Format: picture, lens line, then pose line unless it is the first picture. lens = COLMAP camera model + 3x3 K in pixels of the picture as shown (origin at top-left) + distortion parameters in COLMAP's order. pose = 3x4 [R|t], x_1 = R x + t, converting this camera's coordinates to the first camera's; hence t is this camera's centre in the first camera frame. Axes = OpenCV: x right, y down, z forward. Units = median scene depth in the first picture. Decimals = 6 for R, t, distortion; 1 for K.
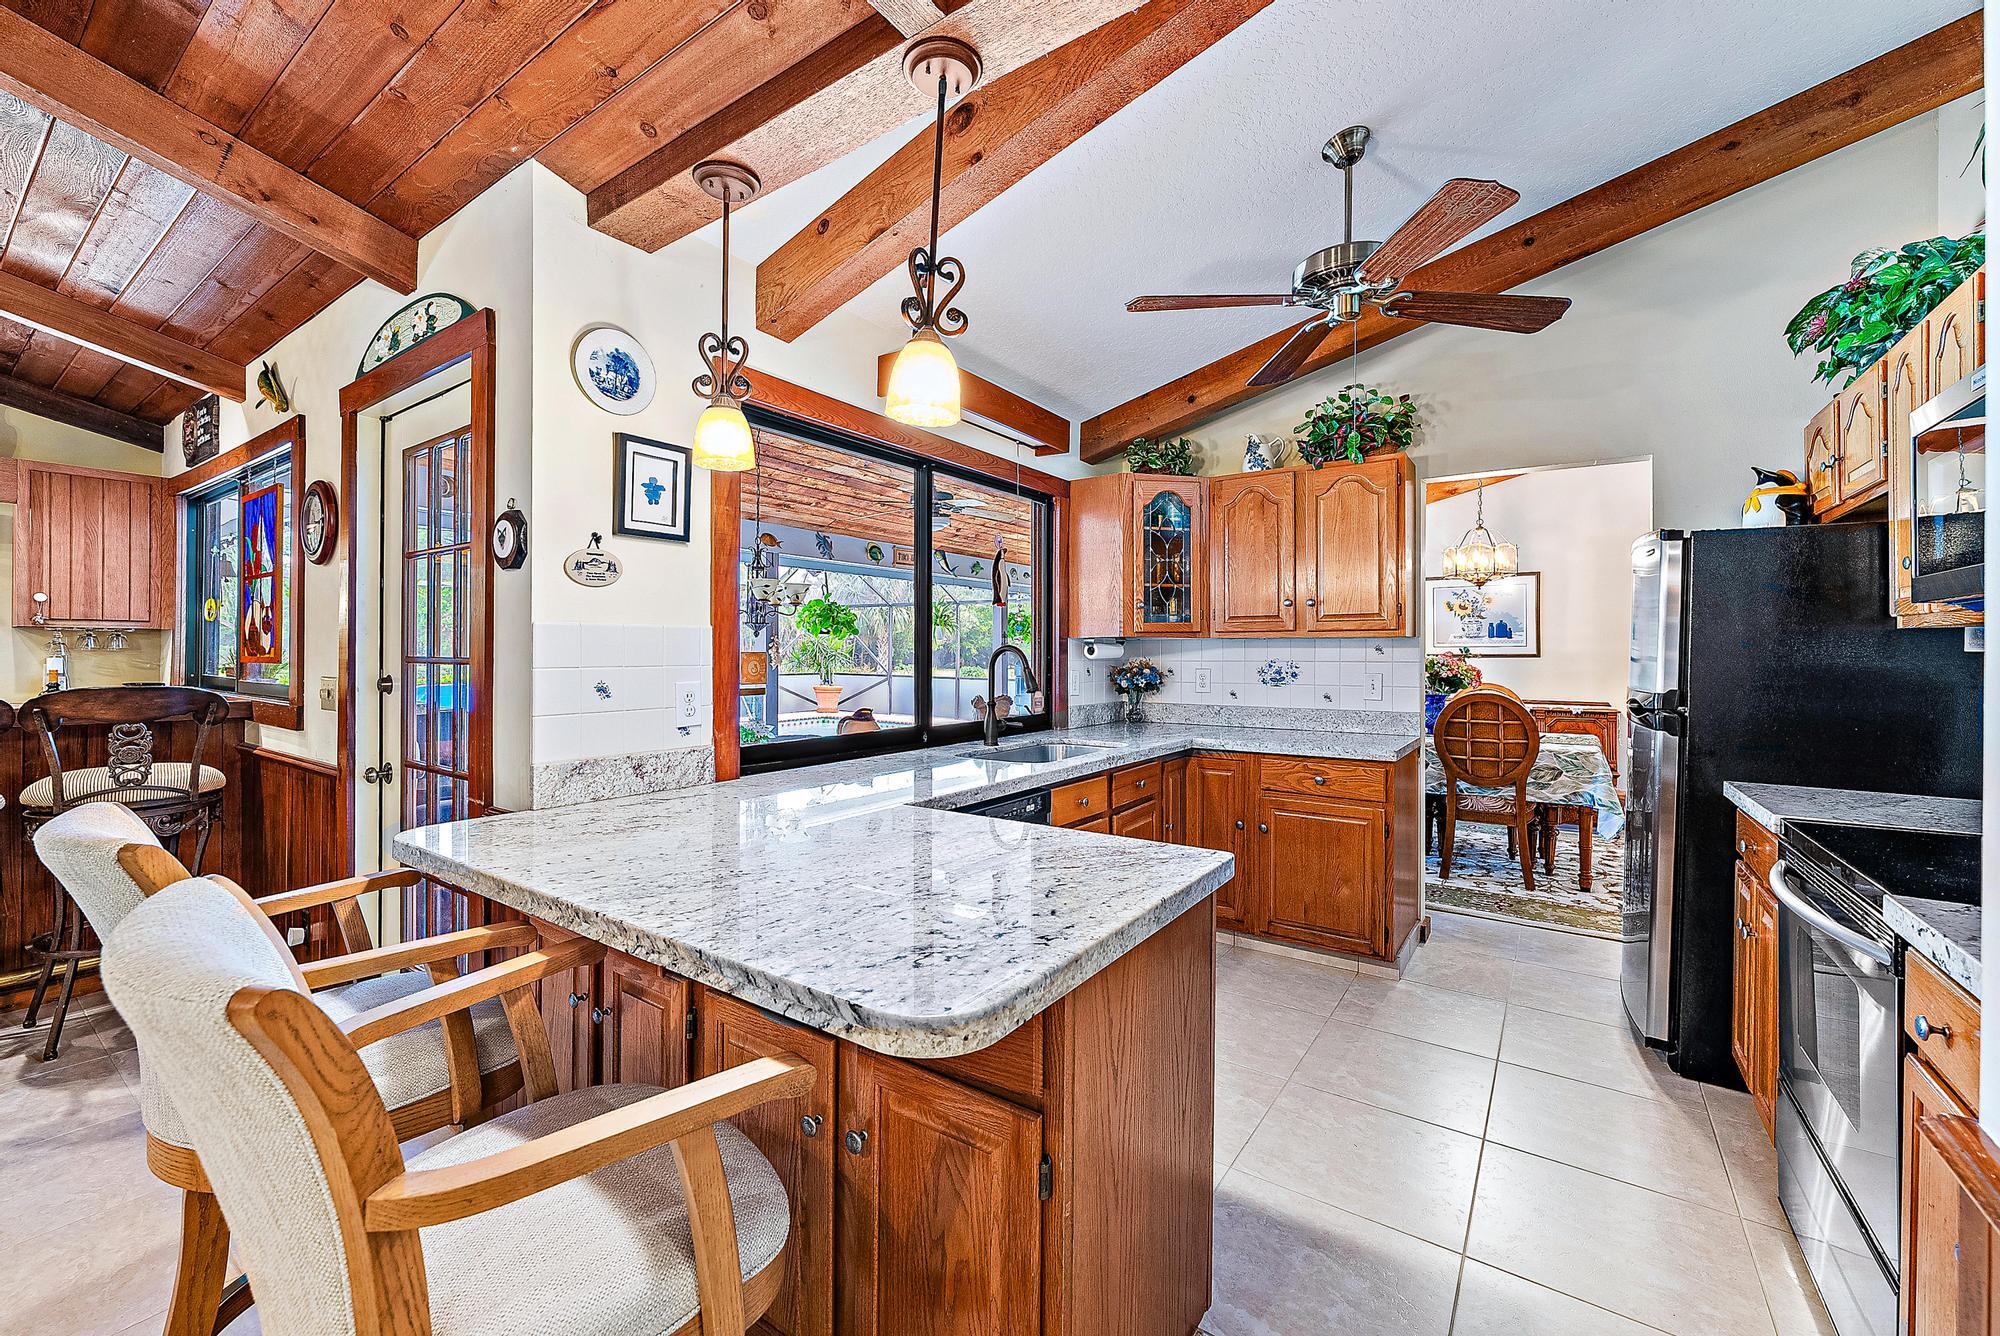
lens RADIAL K [[796.4, 0, 1002.9], [0, 796.4, 648.1], [0, 0, 1]] dist [0.006105, -0.000627]
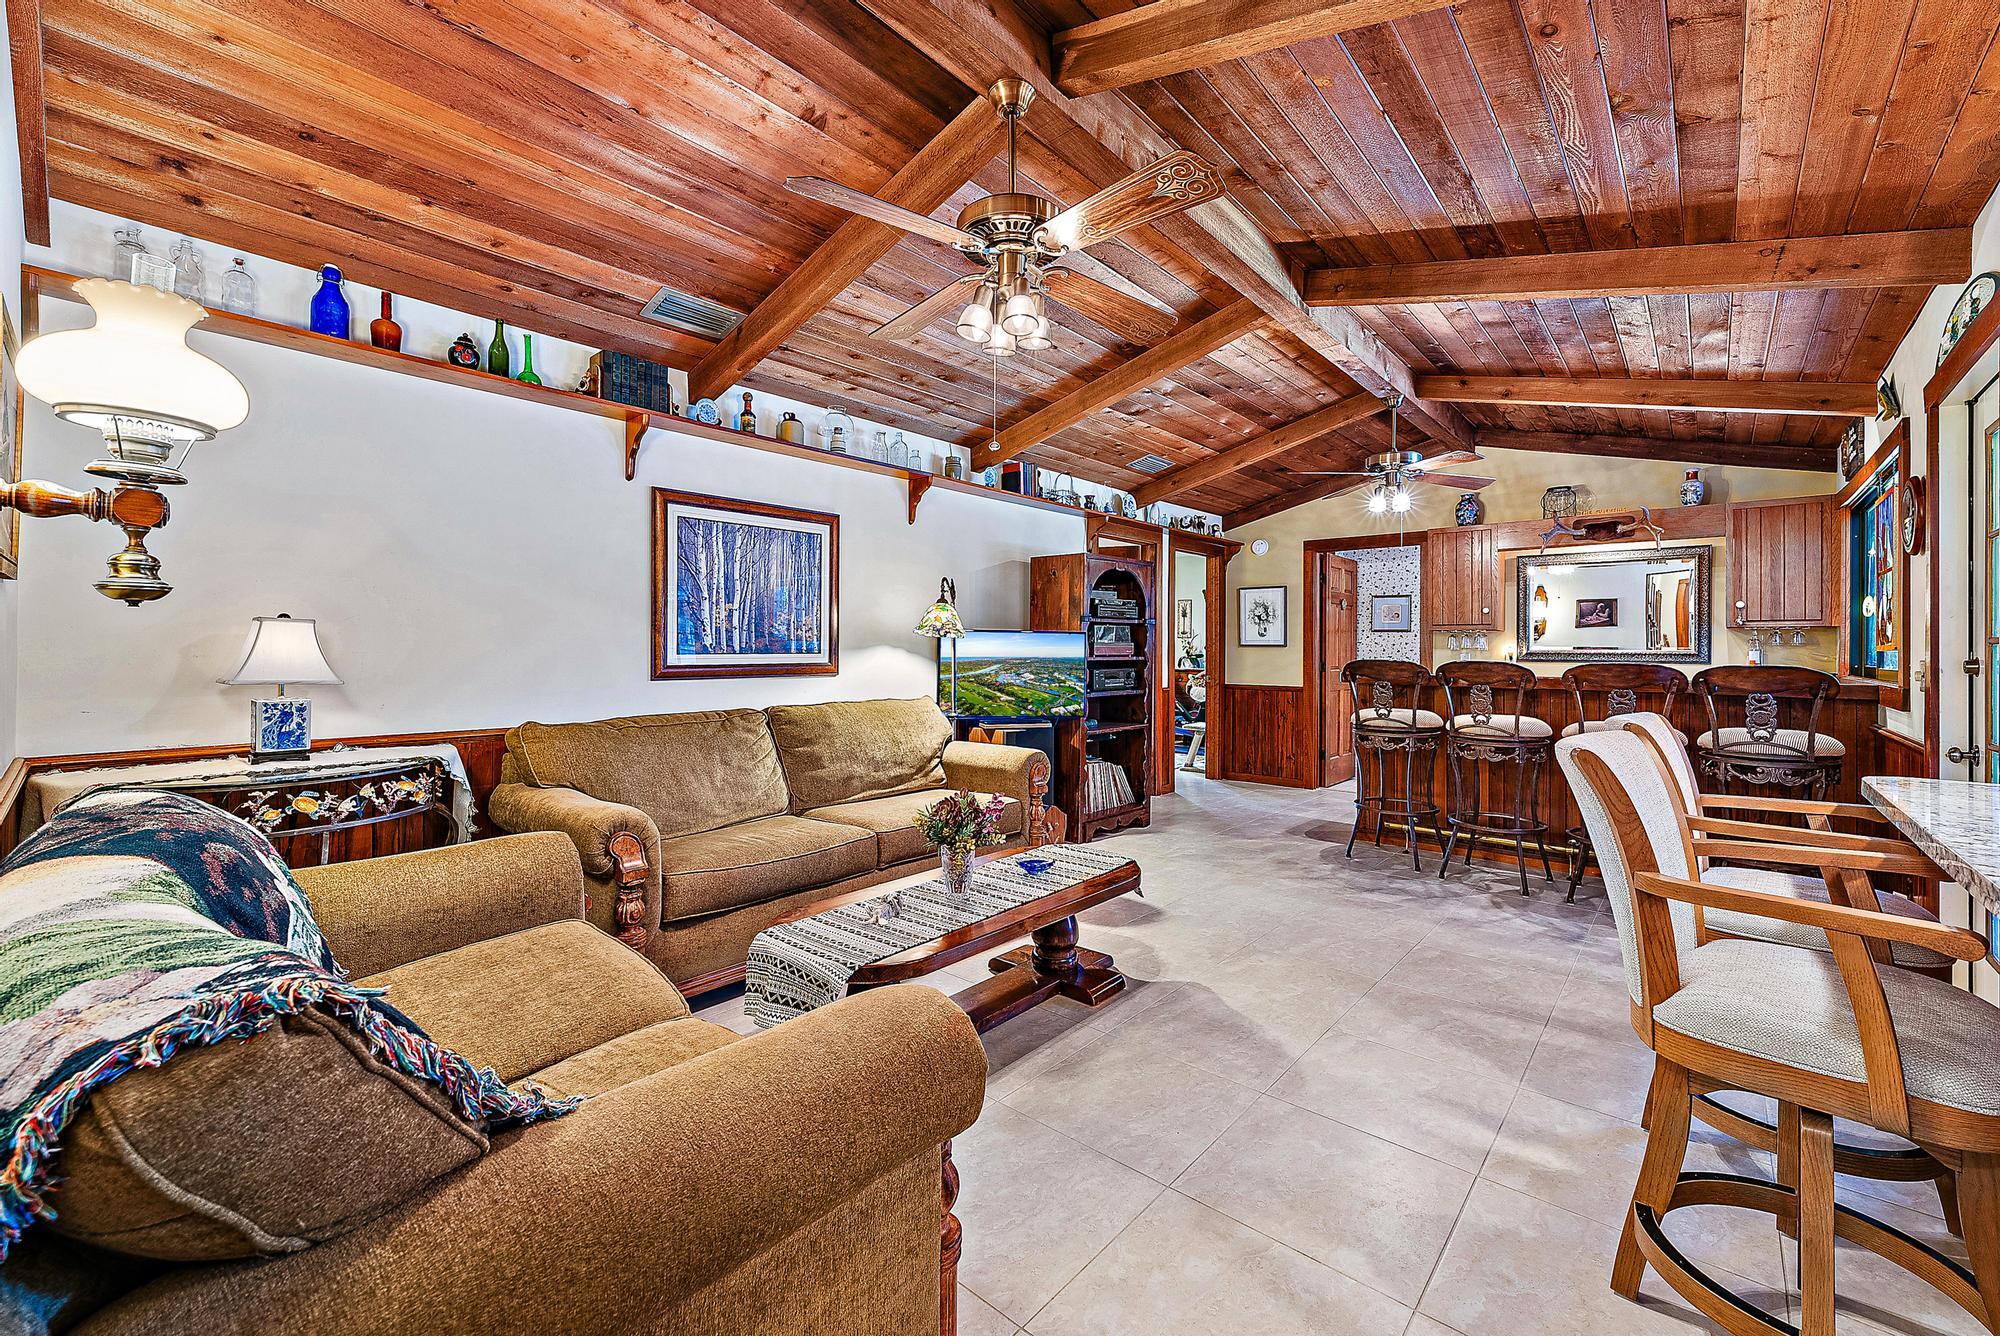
lens RADIAL K [[796.4, 0, 1010.6], [0, 796.4, 648.2], [0, 0, 1]] dist [0.006105, -0.000627]
pose [[-0.099842, -0.007946, -0.994972, 0.305747], [-0.002812, 0.999966, -0.007704, 0.029186], [0.994999, 0.002029, -0.099861, -0.084567]]
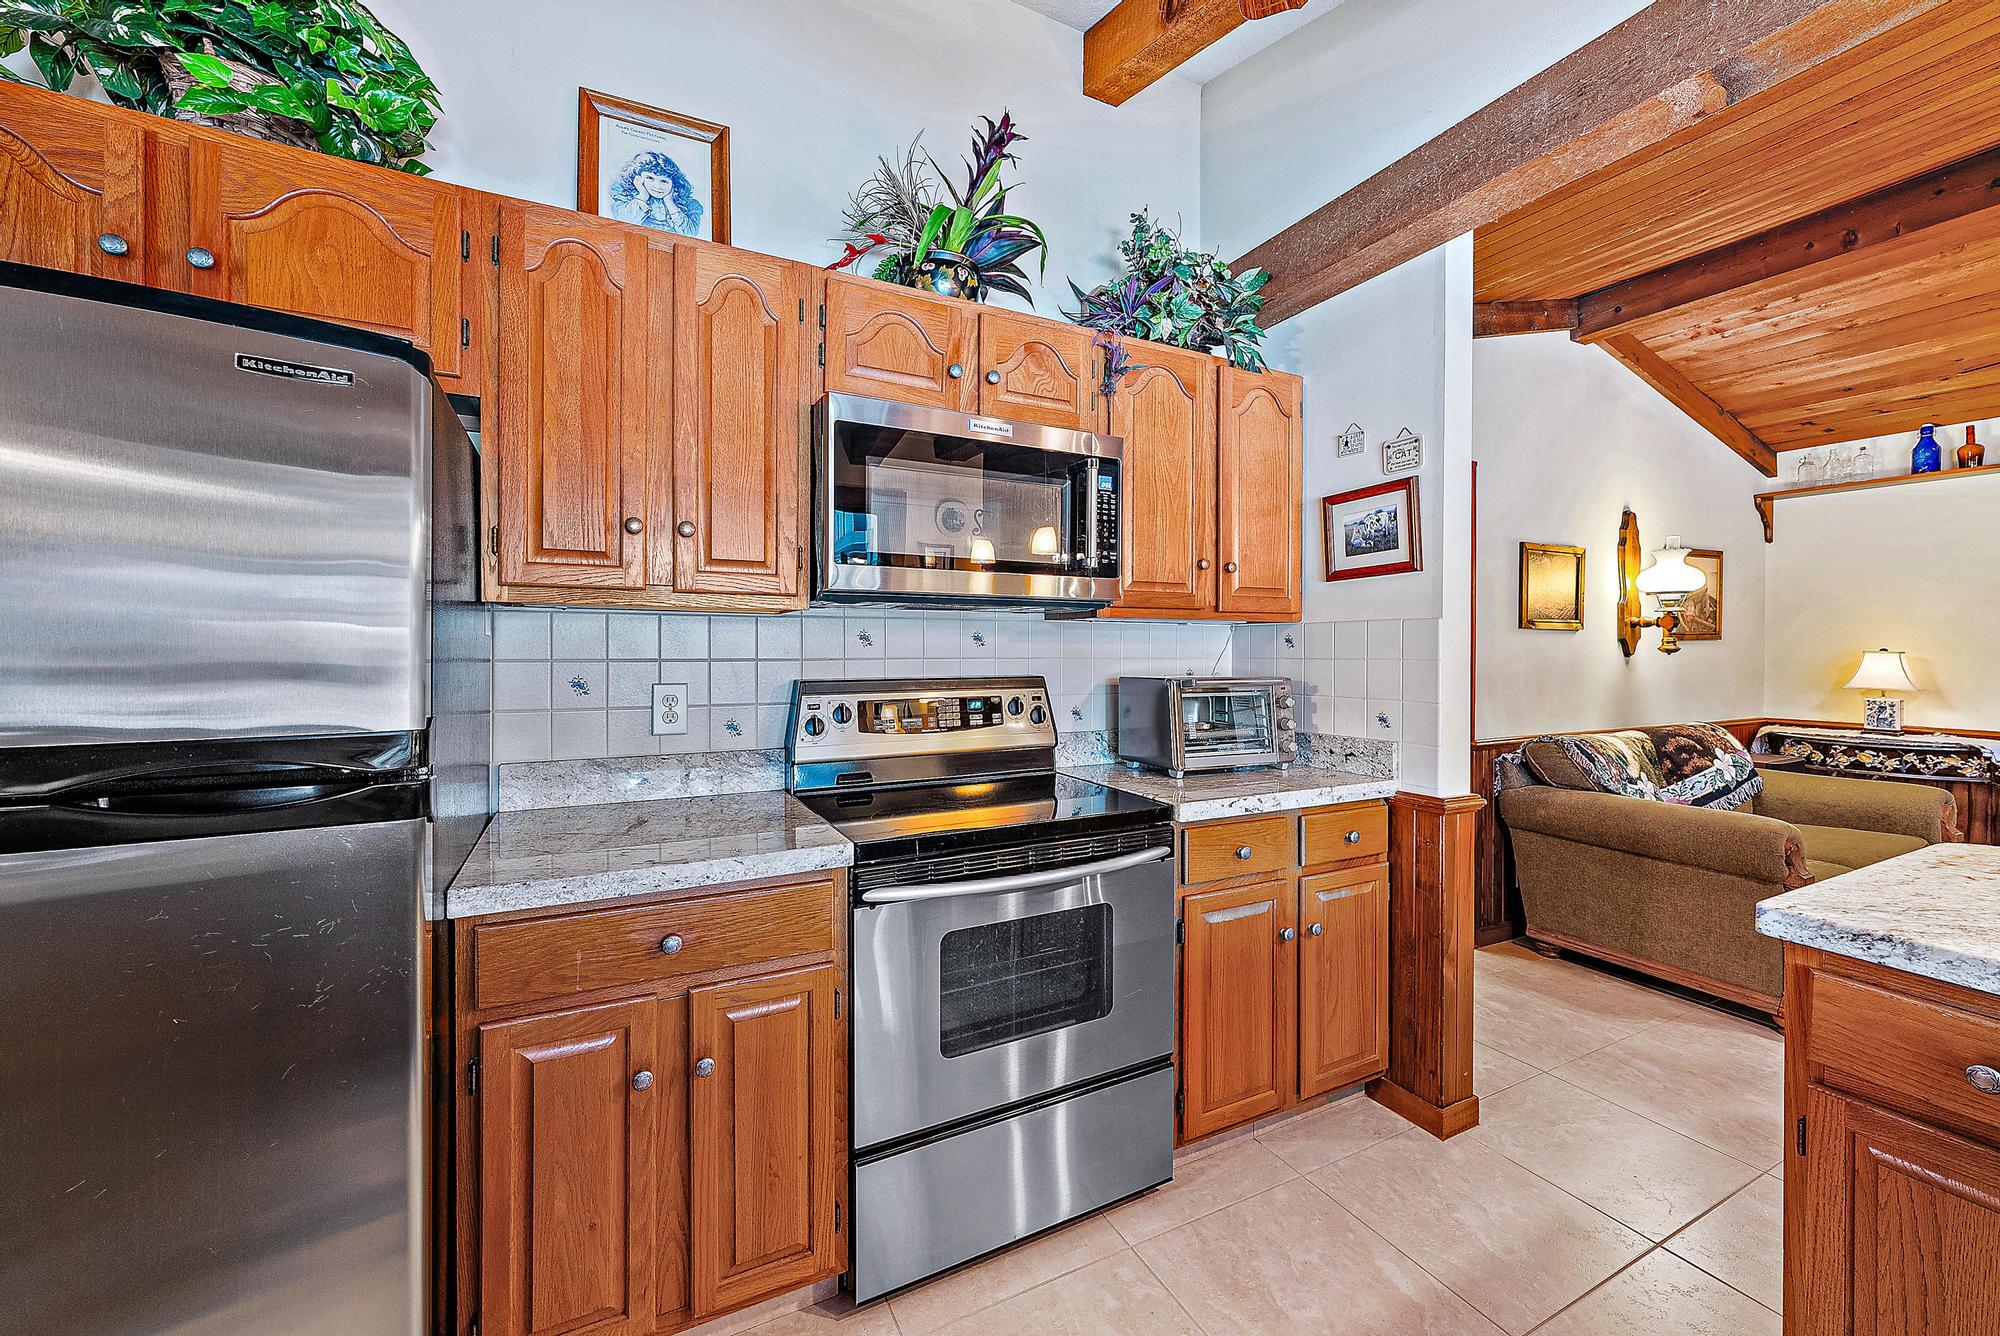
lens RADIAL K [[796.4, 0, 1016.7], [0, 796.4, 653.0], [0, 0, 1]] dist [0.006105, -0.000627]
pose [[-0.892431, -0.007895, 0.451115, 0.277995], [-0.008146, 0.999966, 0.001384, 0.008157], [-0.451111, -0.002439, -0.892465, 1.022771]]
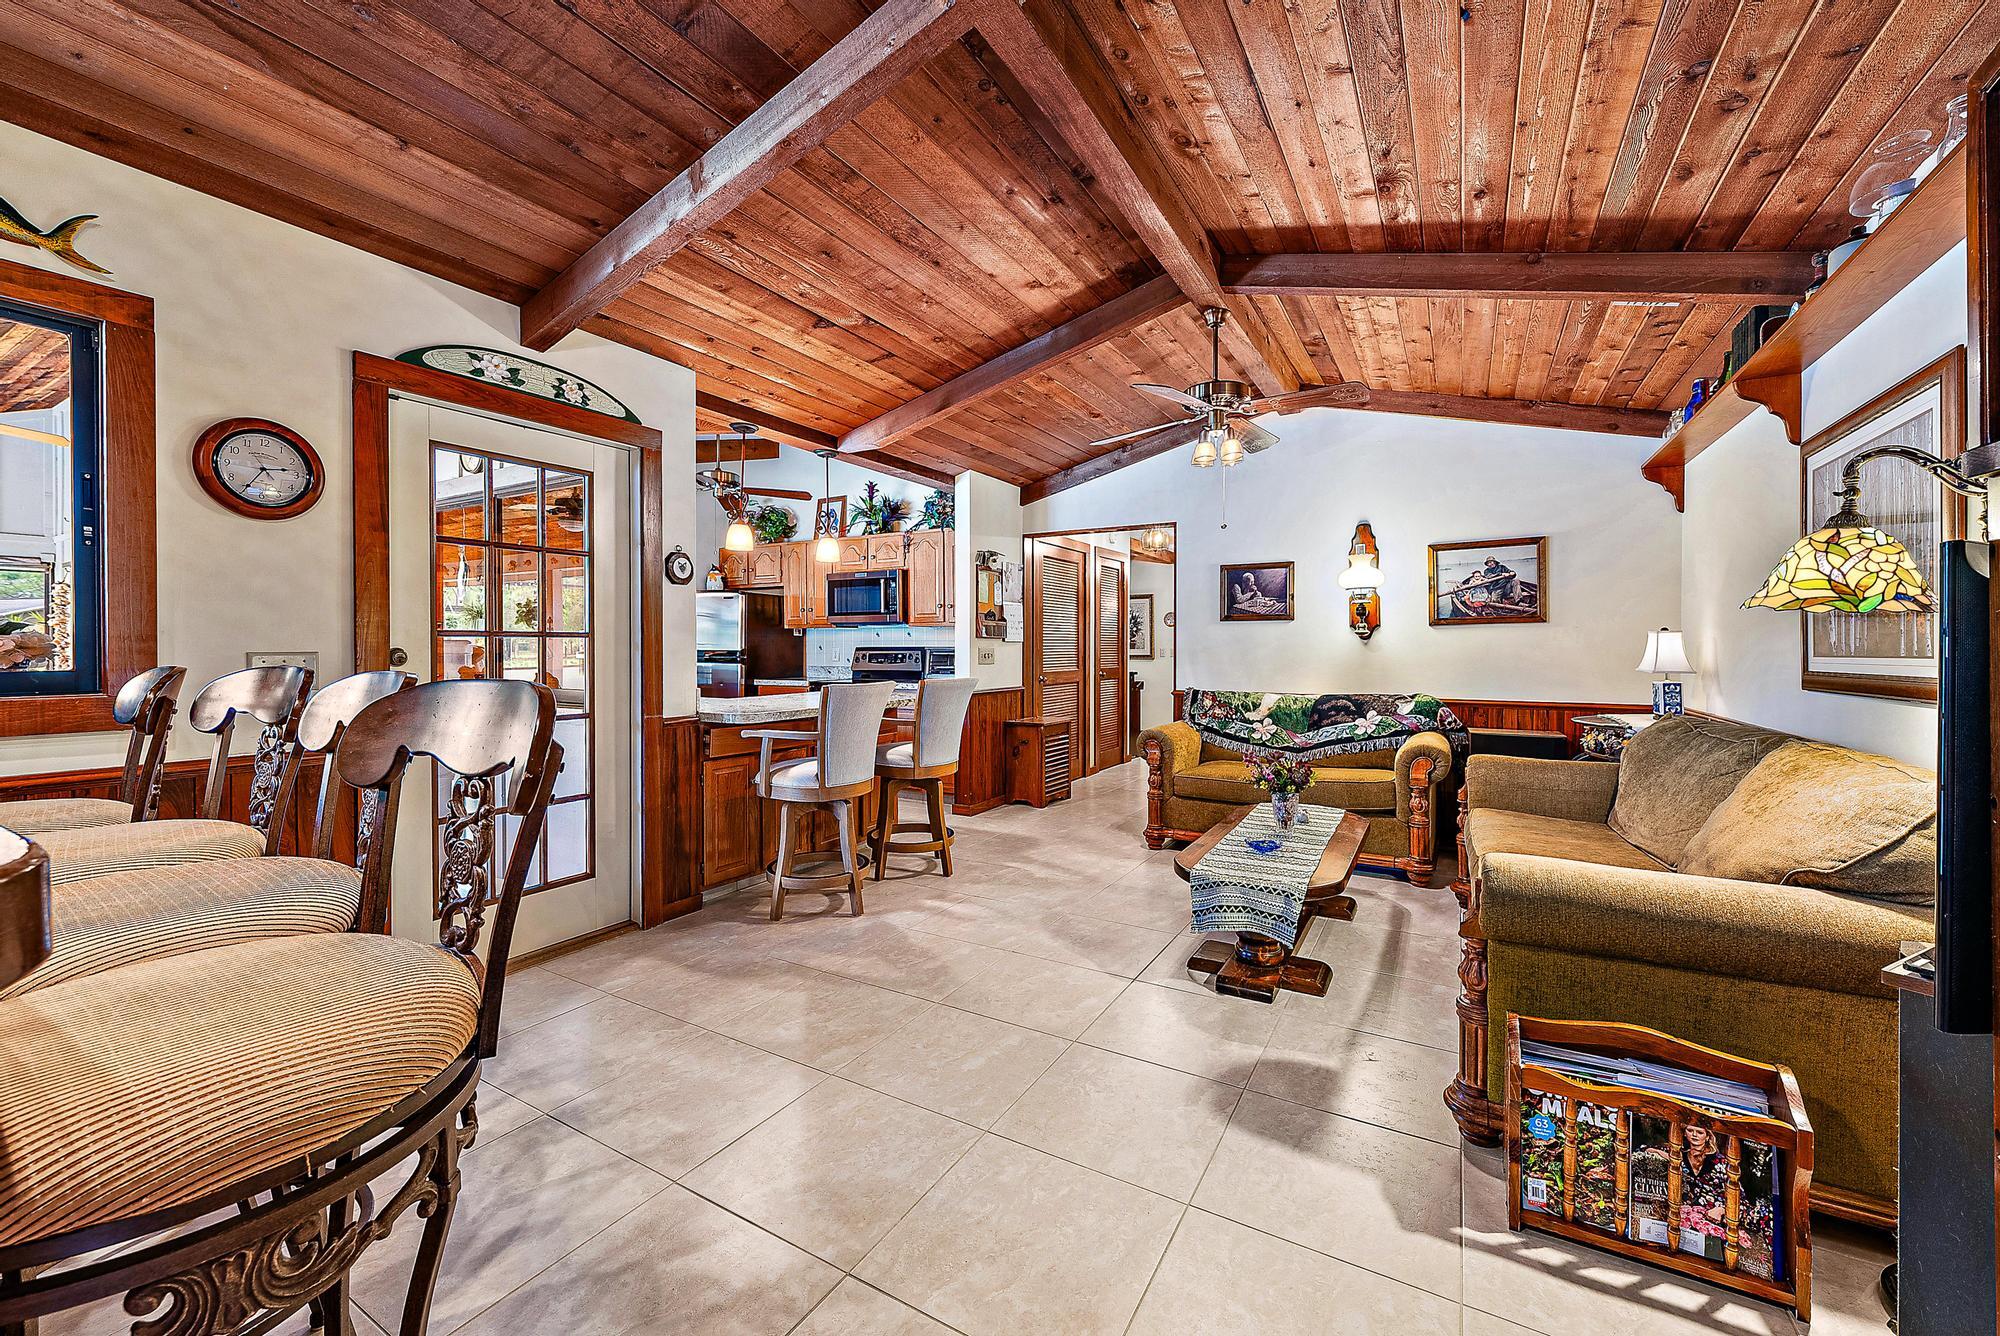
lens RADIAL K [[796.4, 0, 987.2], [0, 796.4, 652.3], [0, 0, 1]] dist [0.006105, -0.000627]
pose [[-0.068089, -0.011640, 0.997611, -1.645158], [-0.004749, 0.999924, 0.011343, 0.020359], [-0.997668, -0.003965, -0.068140, 0.280458]]
